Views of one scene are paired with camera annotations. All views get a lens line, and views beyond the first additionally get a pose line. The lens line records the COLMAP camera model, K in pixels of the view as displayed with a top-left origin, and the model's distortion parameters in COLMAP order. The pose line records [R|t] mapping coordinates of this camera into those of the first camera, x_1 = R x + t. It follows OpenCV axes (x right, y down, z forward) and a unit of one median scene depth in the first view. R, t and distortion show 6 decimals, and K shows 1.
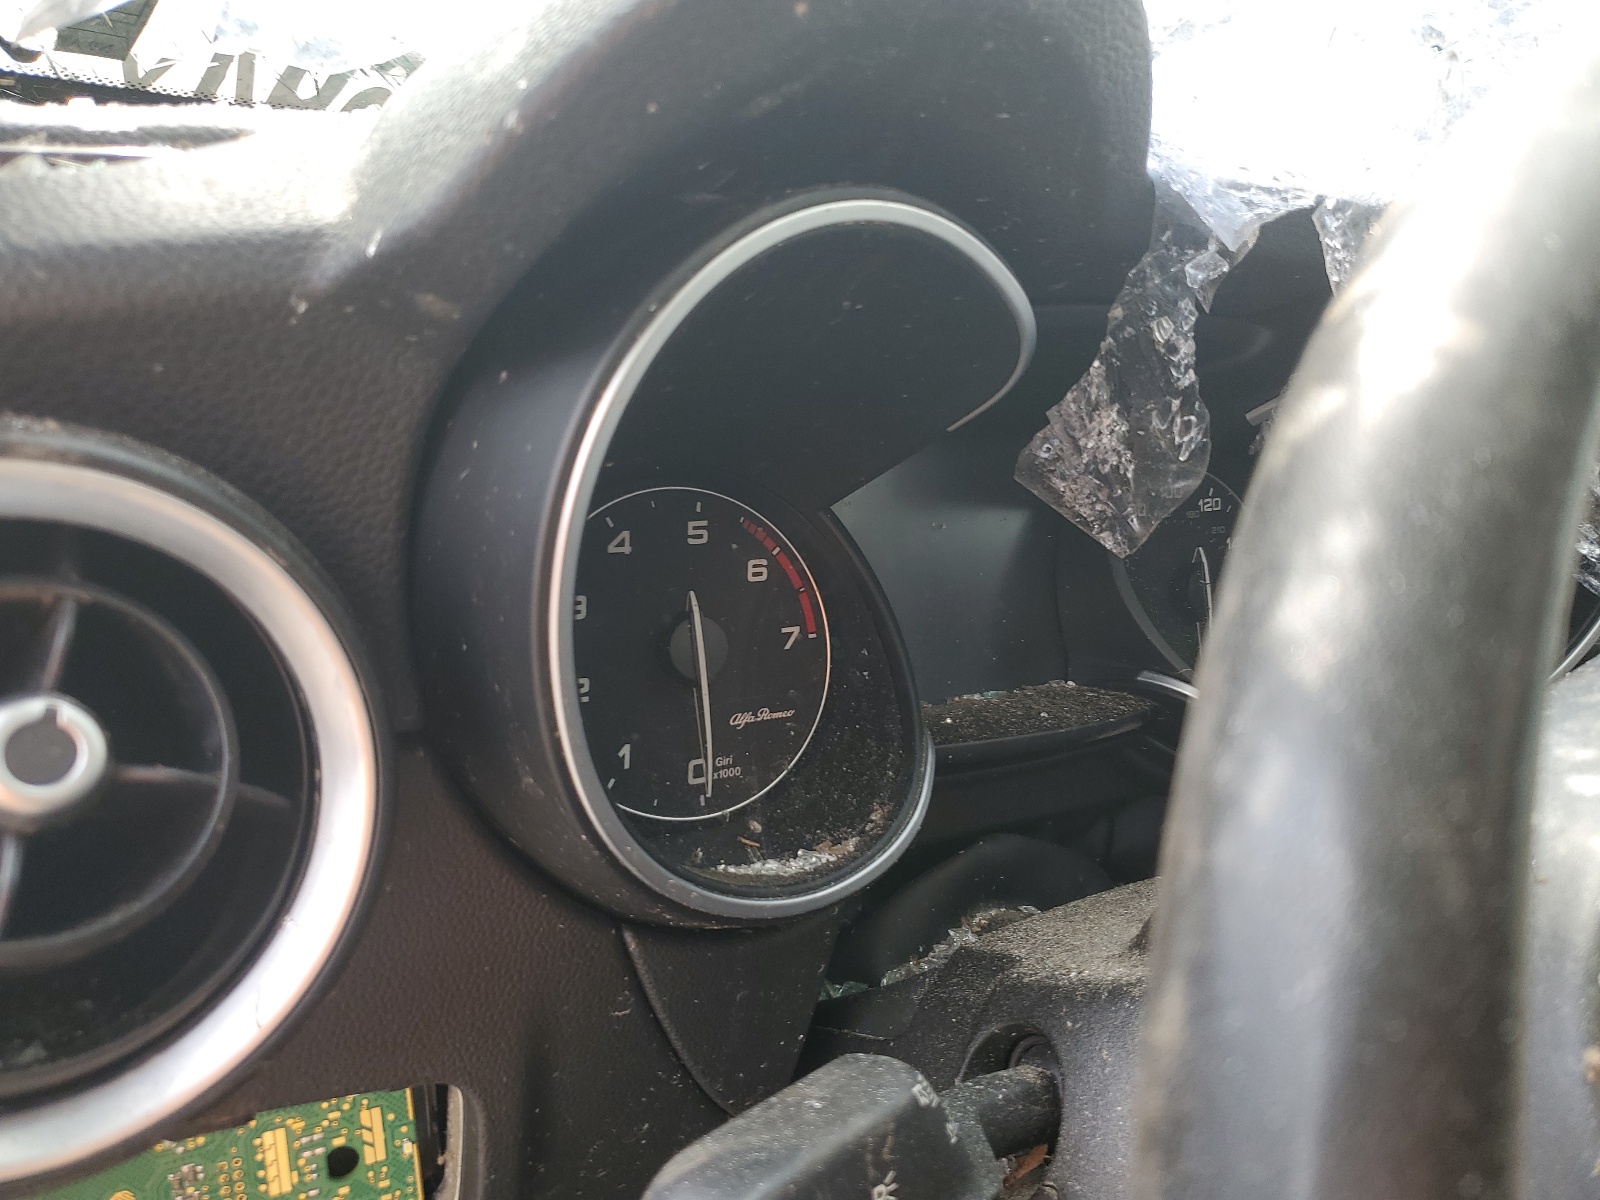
lens RADIAL K [[1209.9, 0, 799.7], [0, 1209.9, 599.0], [0, 0, 1]] dist [0.002073, 0.000793]
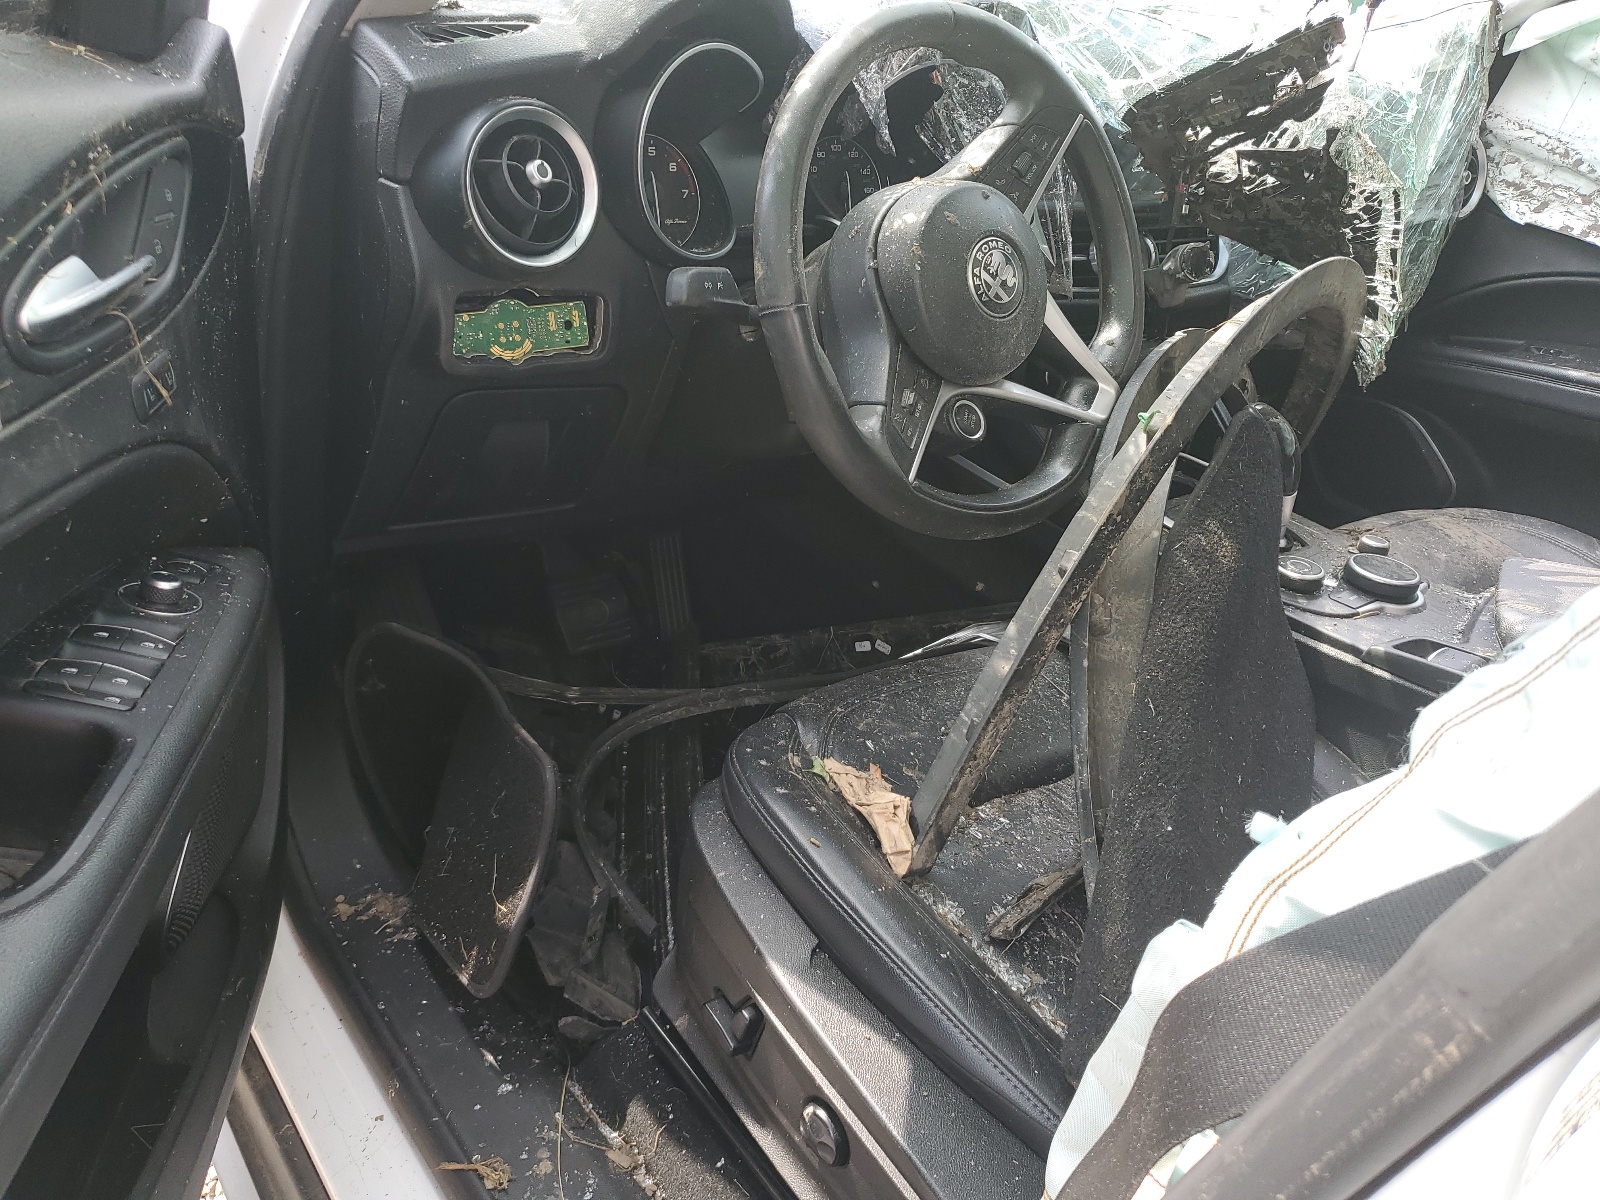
lens RADIAL K [[1209.9, 0, 799.9], [0, 1209.9, 601.1], [0, 0, 1]] dist [0.002073, 0.000793]
pose [[0.991016, -0.026162, 0.131160, -0.189453], [-0.002027, 0.977629, 0.210325, 0.505306], [-0.133728, -0.208701, 0.968793, -2.676701]]
